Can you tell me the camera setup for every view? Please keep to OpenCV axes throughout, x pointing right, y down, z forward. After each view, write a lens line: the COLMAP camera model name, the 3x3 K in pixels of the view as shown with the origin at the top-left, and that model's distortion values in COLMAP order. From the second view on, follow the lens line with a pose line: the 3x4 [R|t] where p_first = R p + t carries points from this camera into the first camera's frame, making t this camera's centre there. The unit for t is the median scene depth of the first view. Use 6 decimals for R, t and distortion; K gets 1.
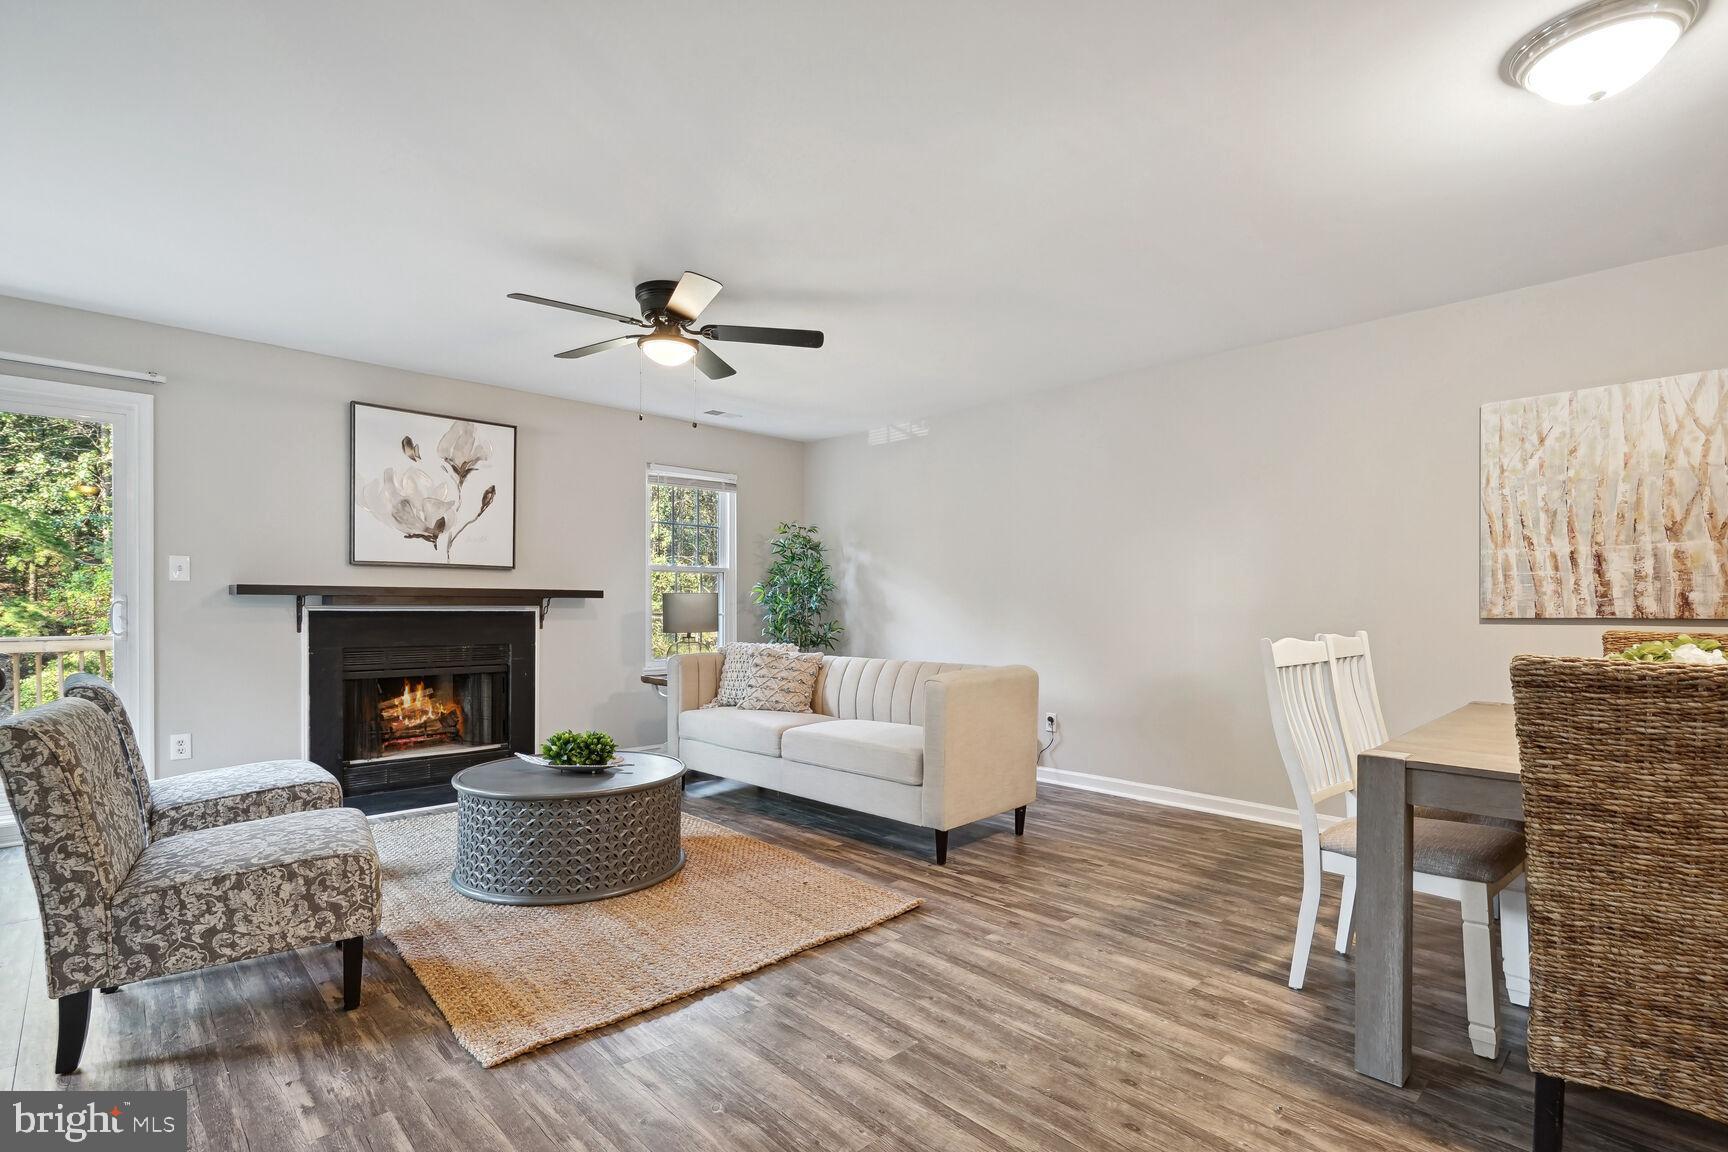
lens RADIAL K [[815.8, 0, 870.2], [0, 815.8, 608.3], [0, 0, 1]] dist [-0.007406, 0.007098]
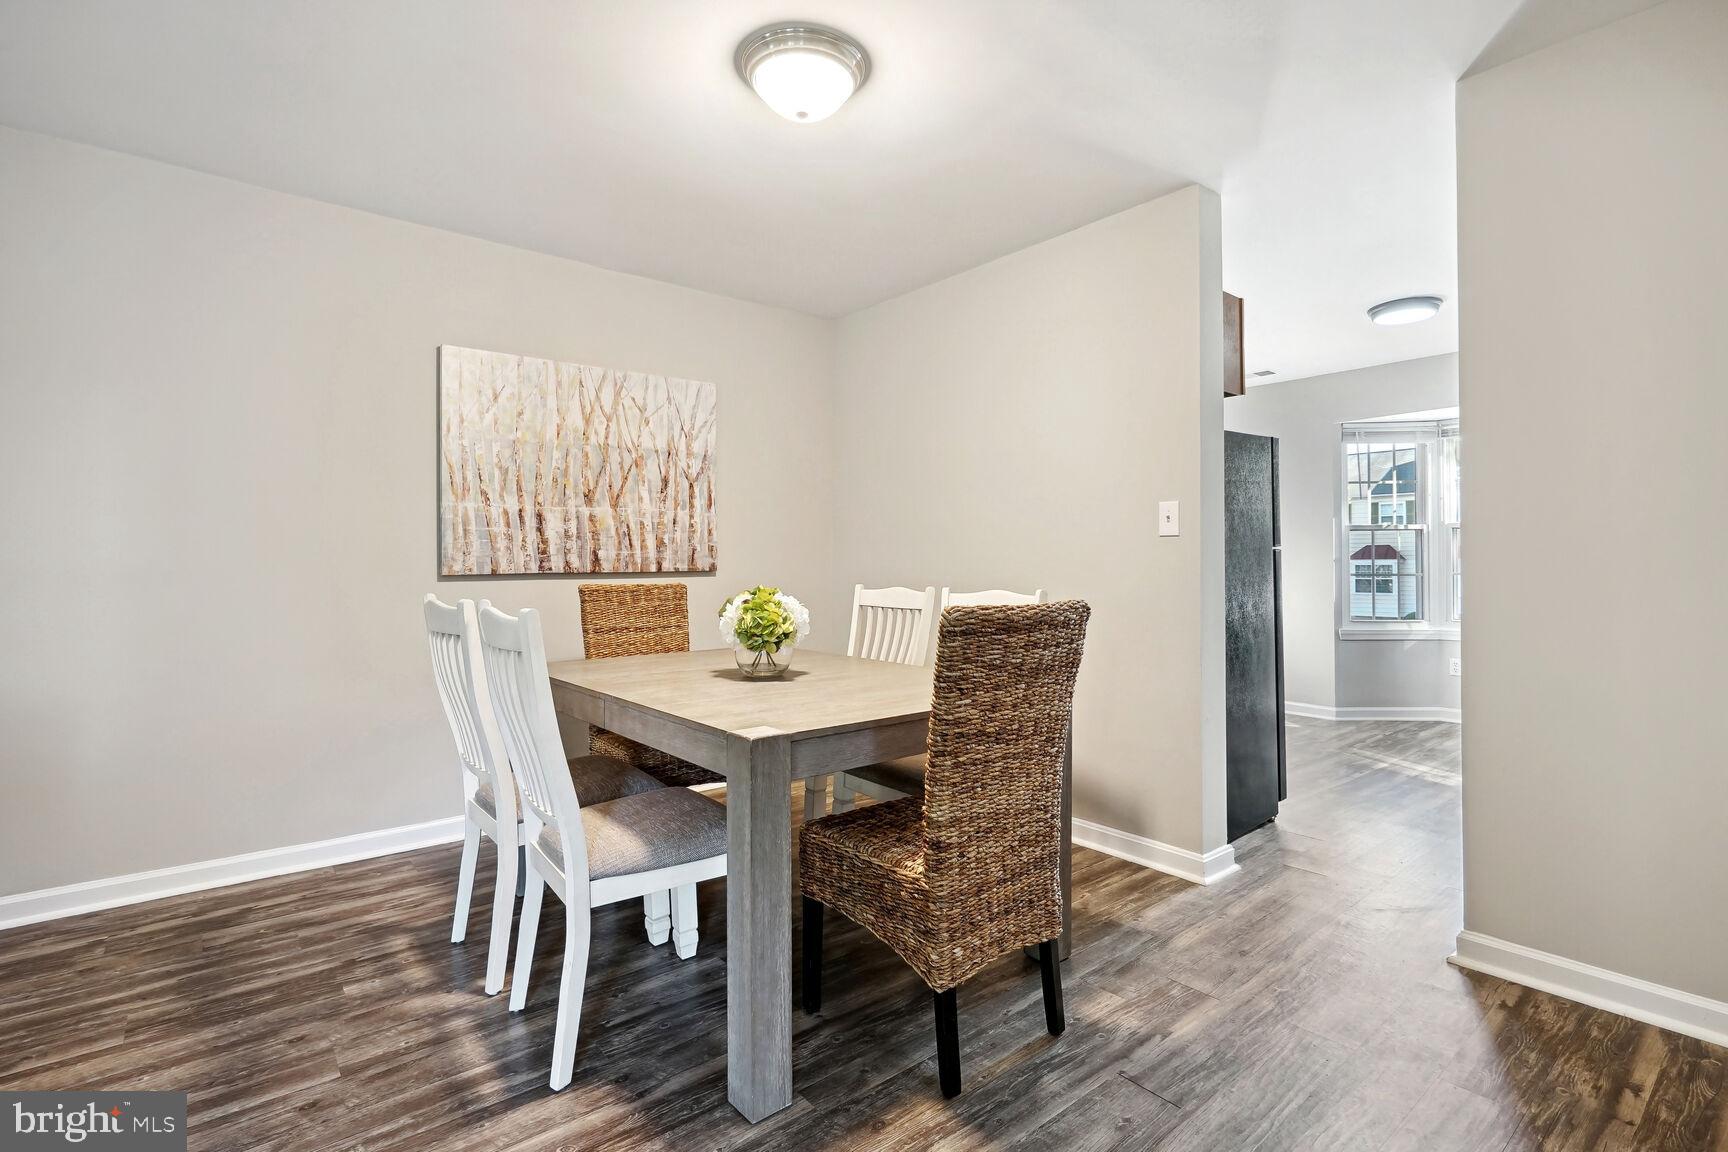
lens RADIAL K [[815.8, 0, 836.1], [0, 815.8, 548.8], [0, 0, 1]] dist [-0.007406, 0.007098]
pose [[0.091535, 0.015177, 0.995686, -0.140891], [0.005031, 0.999864, -0.015703, -0.001259], [-0.995789, 0.006447, 0.091447, 0.518280]]
